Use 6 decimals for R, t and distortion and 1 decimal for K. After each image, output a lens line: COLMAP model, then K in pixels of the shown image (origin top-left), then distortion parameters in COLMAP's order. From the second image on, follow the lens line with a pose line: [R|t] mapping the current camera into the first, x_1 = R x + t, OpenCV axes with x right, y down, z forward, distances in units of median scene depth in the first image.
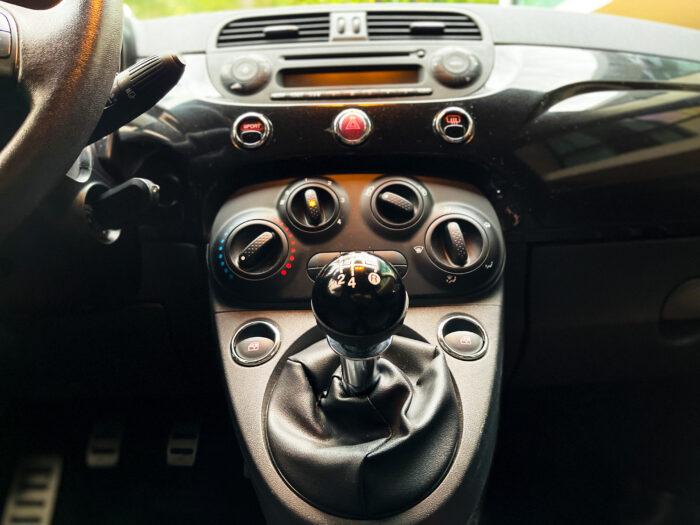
lens RADIAL K [[534.5, 0, 347.8], [0, 534.5, 268.1], [0, 0, 1]] dist [0.043367, -0.033831]
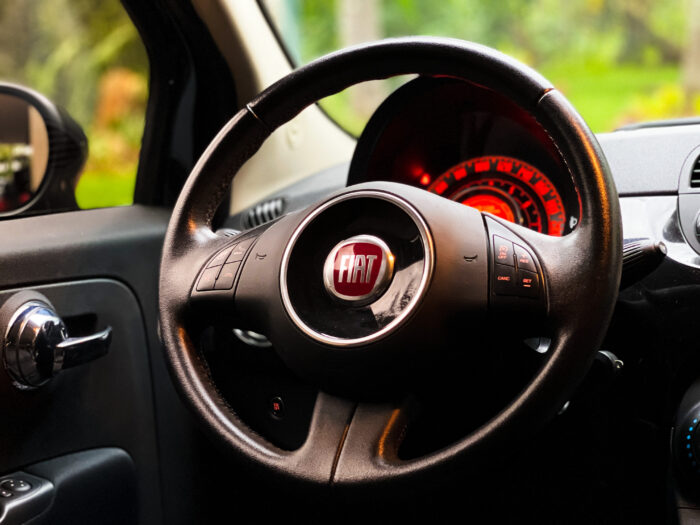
lens RADIAL K [[1306.7, 0, 344.6], [0, 1306.7, 263.6], [0, 0, 1]] dist [0.170322, 0.000000]
pose [[0.913652, 0.050158, -0.403390, 0.116908], [-0.062336, 0.997909, -0.017105, -0.249632], [0.401688, 0.040774, 0.914868, -1.261789]]
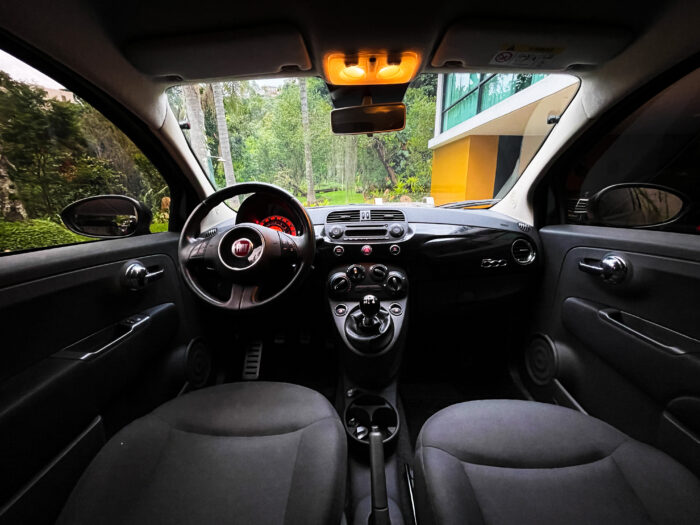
lens RADIAL K [[282.7, 0, 346.9], [0, 282.7, 263.9], [0, 0, 1]] dist [0.002278, -0.000160]
pose [[0.999516, 0.005199, -0.030662, -0.067451], [-0.003524, 0.998511, 0.054433, -0.277854], [0.030899, -0.054298, 0.998047, -0.915499]]
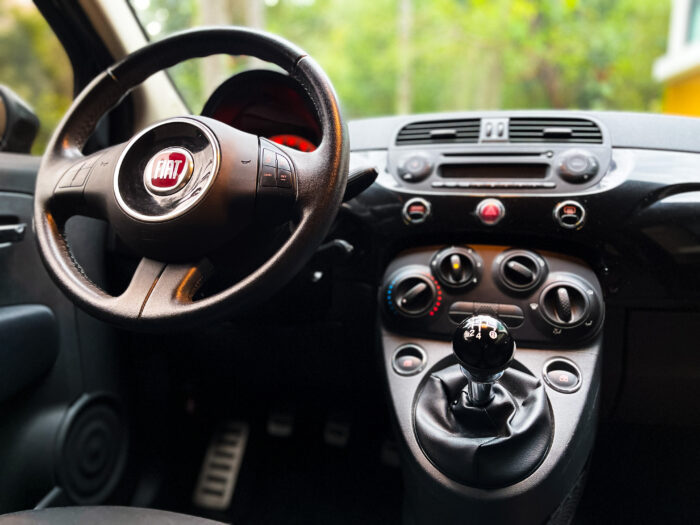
lens RADIAL K [[534.5, 0, 345.7], [0, 534.5, 266.2], [0, 0, 1]] dist [0.043367, -0.033831]
pose [[0.964866, 0.075414, -0.251686, 0.007573], [-0.079346, 0.996832, -0.005497, -0.088254], [0.250474, 0.025274, 0.967793, -0.427493]]
